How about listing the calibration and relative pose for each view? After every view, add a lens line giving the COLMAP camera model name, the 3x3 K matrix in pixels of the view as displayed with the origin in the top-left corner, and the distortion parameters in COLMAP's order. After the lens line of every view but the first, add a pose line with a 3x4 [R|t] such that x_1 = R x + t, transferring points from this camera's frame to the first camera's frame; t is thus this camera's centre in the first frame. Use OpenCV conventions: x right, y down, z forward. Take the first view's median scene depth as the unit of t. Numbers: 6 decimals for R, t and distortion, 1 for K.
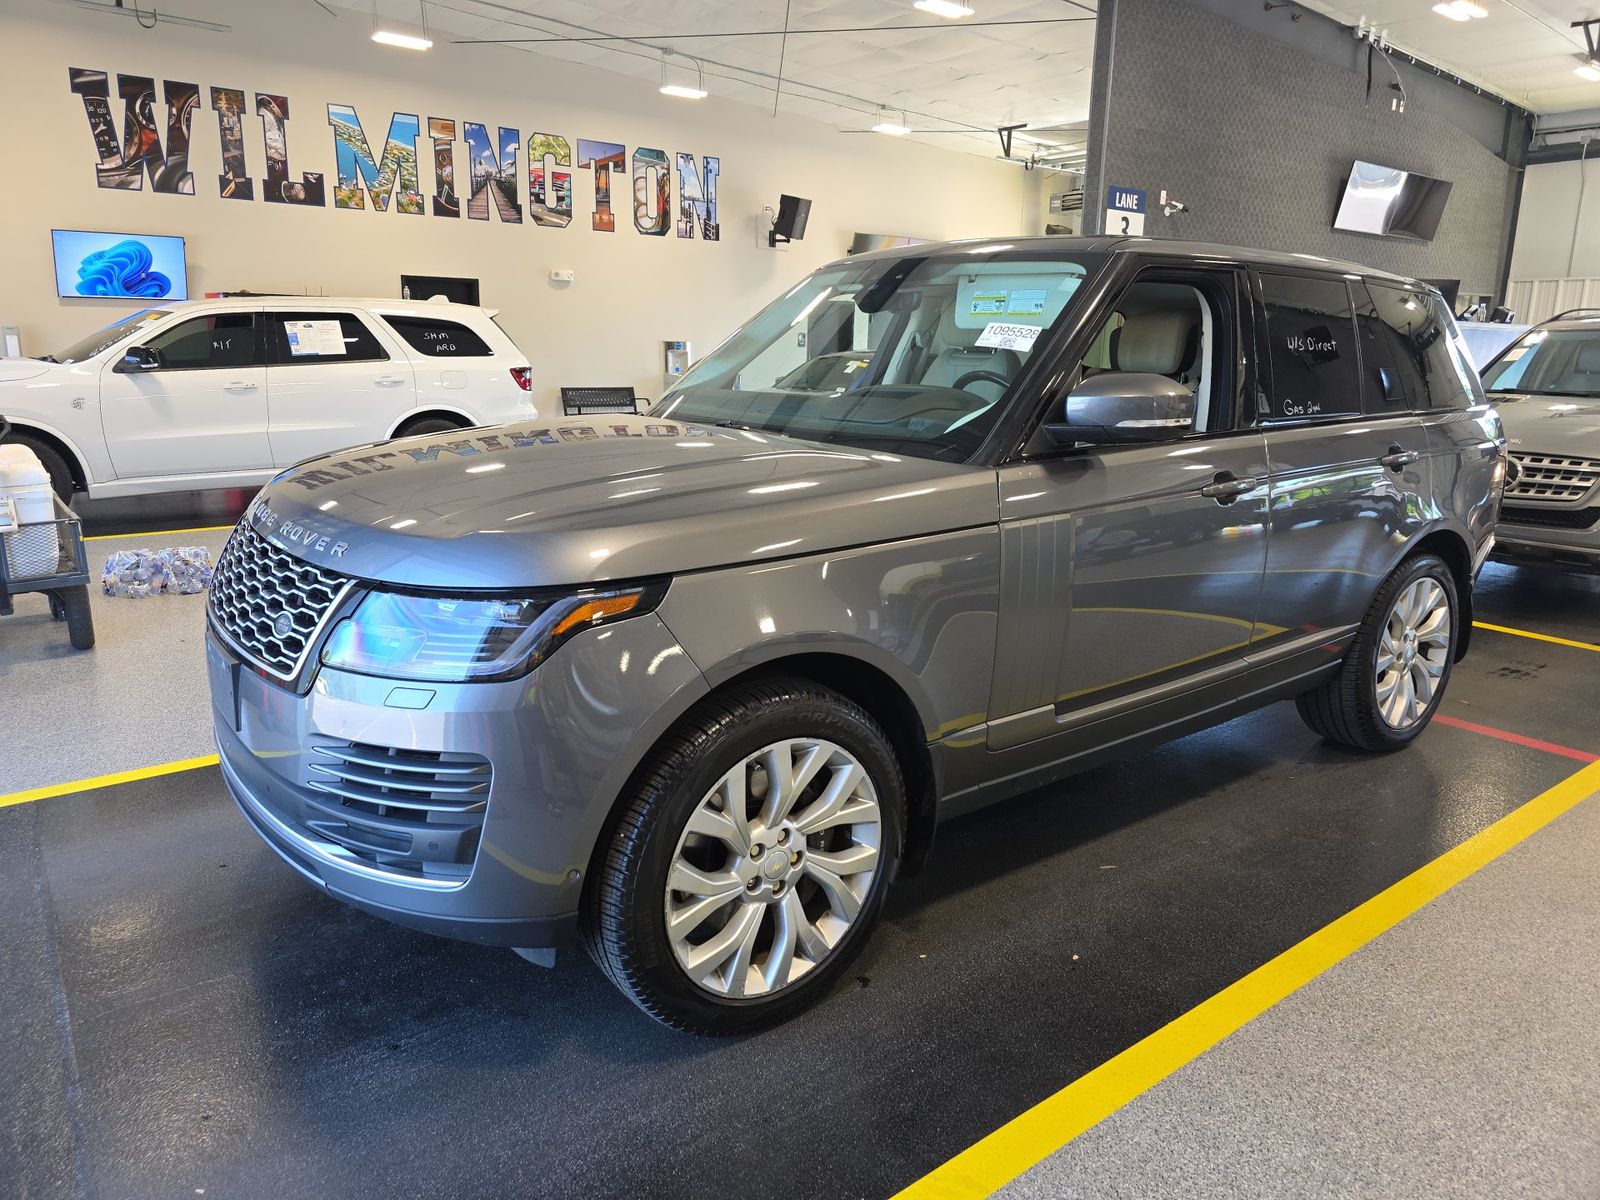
lens RADIAL K [[1093.2, 0, 800.0], [0, 1093.2, 600.0], [0, 0, 1]] dist [0.042942, -0.041824]
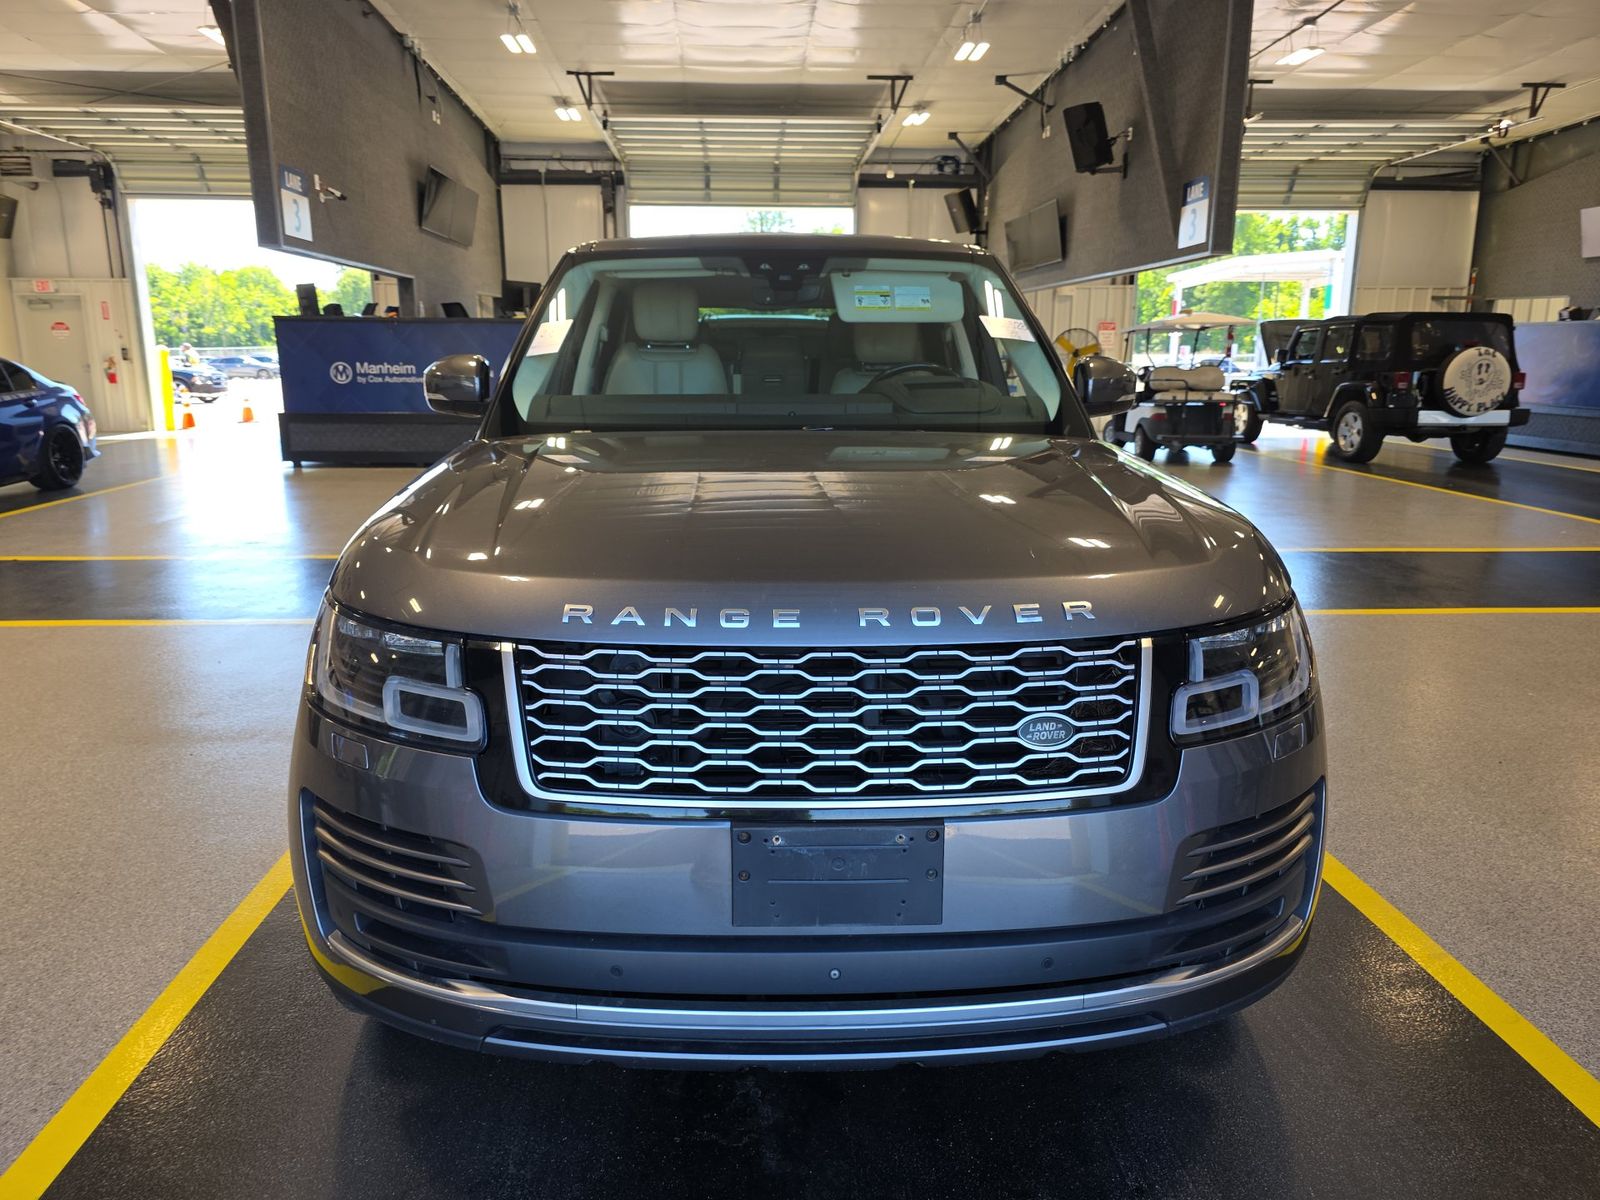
lens RADIAL K [[1092.6, 0, 801.5], [0, 1092.6, 580.9], [0, 0, 1]] dist [0.050915, -0.045471]
pose [[0.601405, -0.175412, 0.779450, -0.181240], [0.184496, 0.979723, 0.078129, -0.023683], [-0.777350, 0.096819, 0.621573, 0.102385]]
